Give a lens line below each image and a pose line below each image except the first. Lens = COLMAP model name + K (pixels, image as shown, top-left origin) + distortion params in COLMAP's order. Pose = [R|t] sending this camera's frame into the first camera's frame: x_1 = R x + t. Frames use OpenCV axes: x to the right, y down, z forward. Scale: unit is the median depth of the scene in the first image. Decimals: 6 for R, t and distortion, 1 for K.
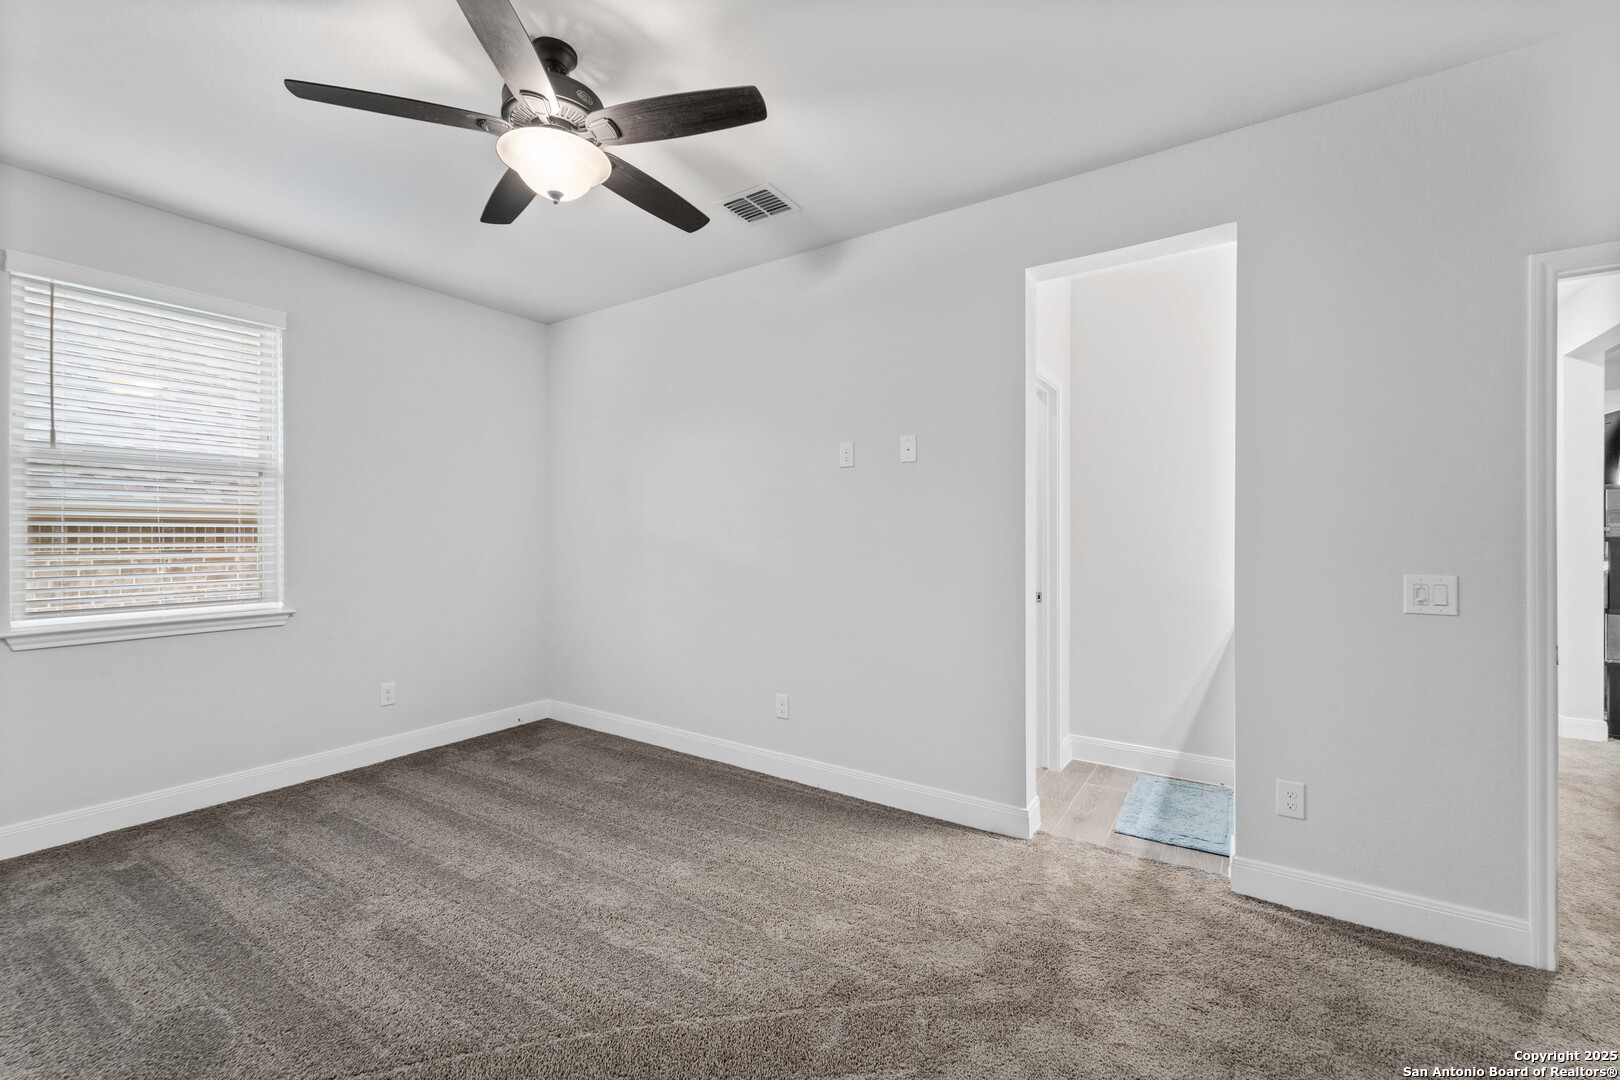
lens RADIAL K [[660.5, 0, 810.0], [0, 660.5, 540.0], [0, 0, 1]] dist [0.000967, -0.000086]
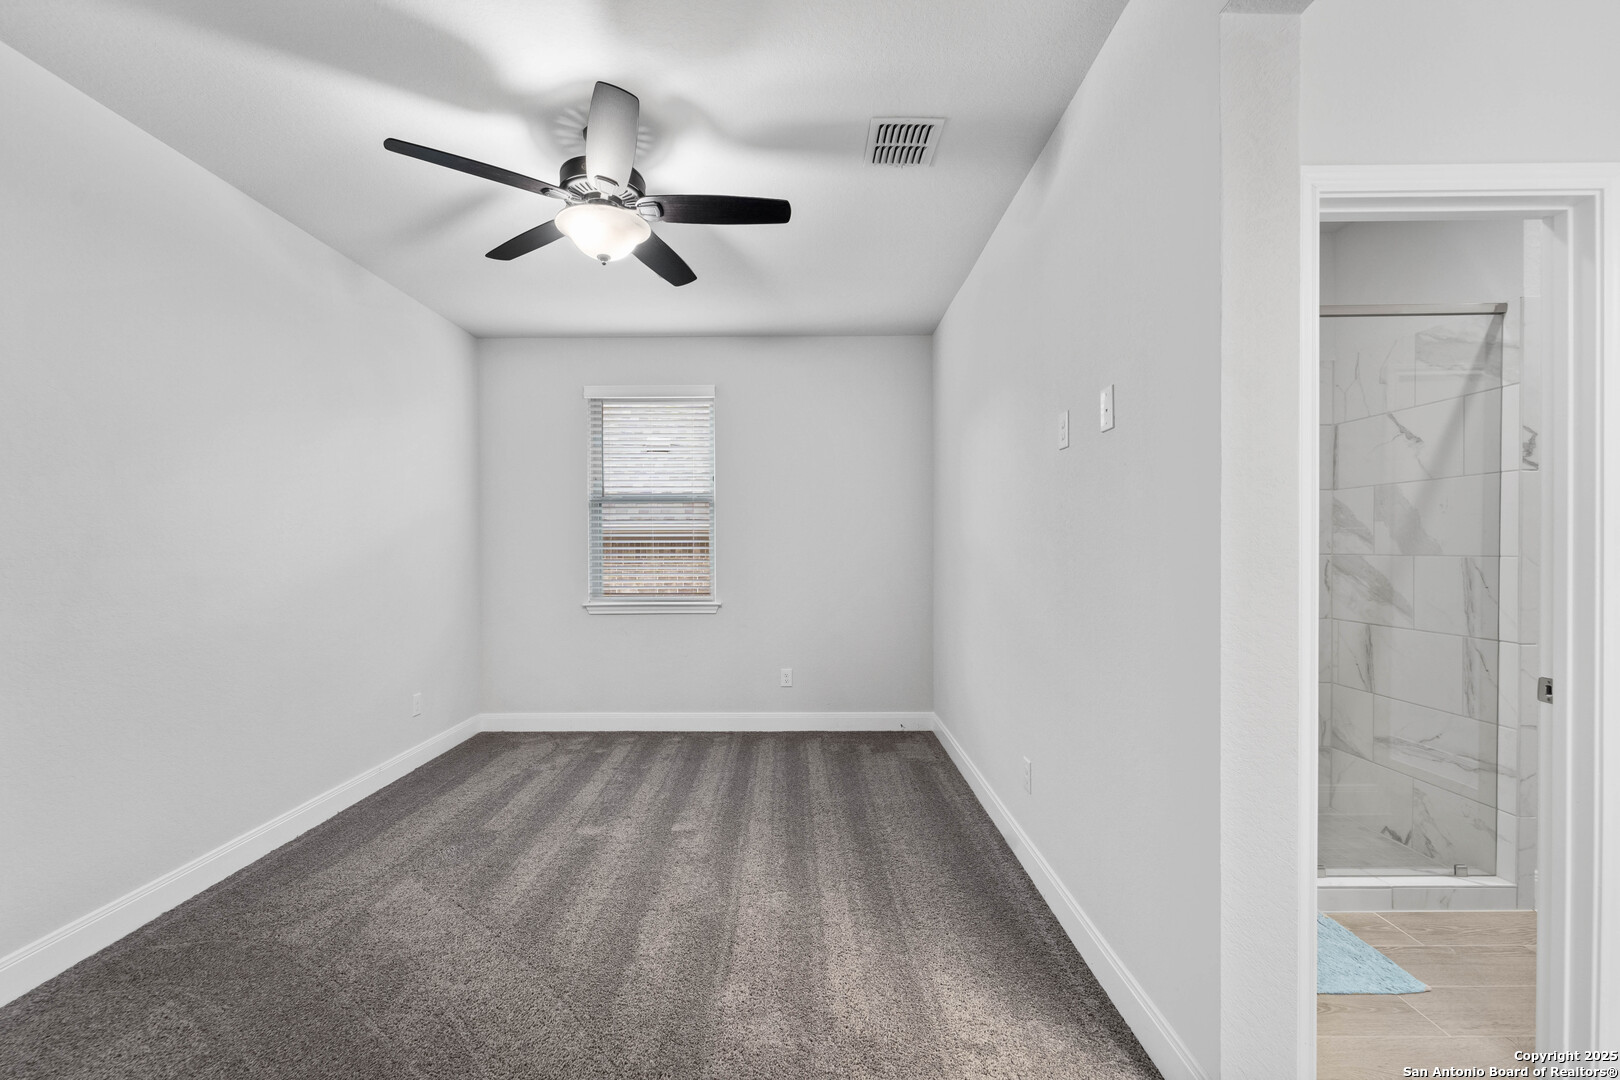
lens RADIAL K [[680.0, 0, 809.4], [0, 680.0, 554.9], [0, 0, 1]] dist [0.000217, -0.000086]
pose [[0.553184, 0.007380, -0.833026, 0.522287], [-0.004674, 0.999973, 0.005755, -0.002161], [0.833046, 0.000710, 0.553203, 0.408096]]
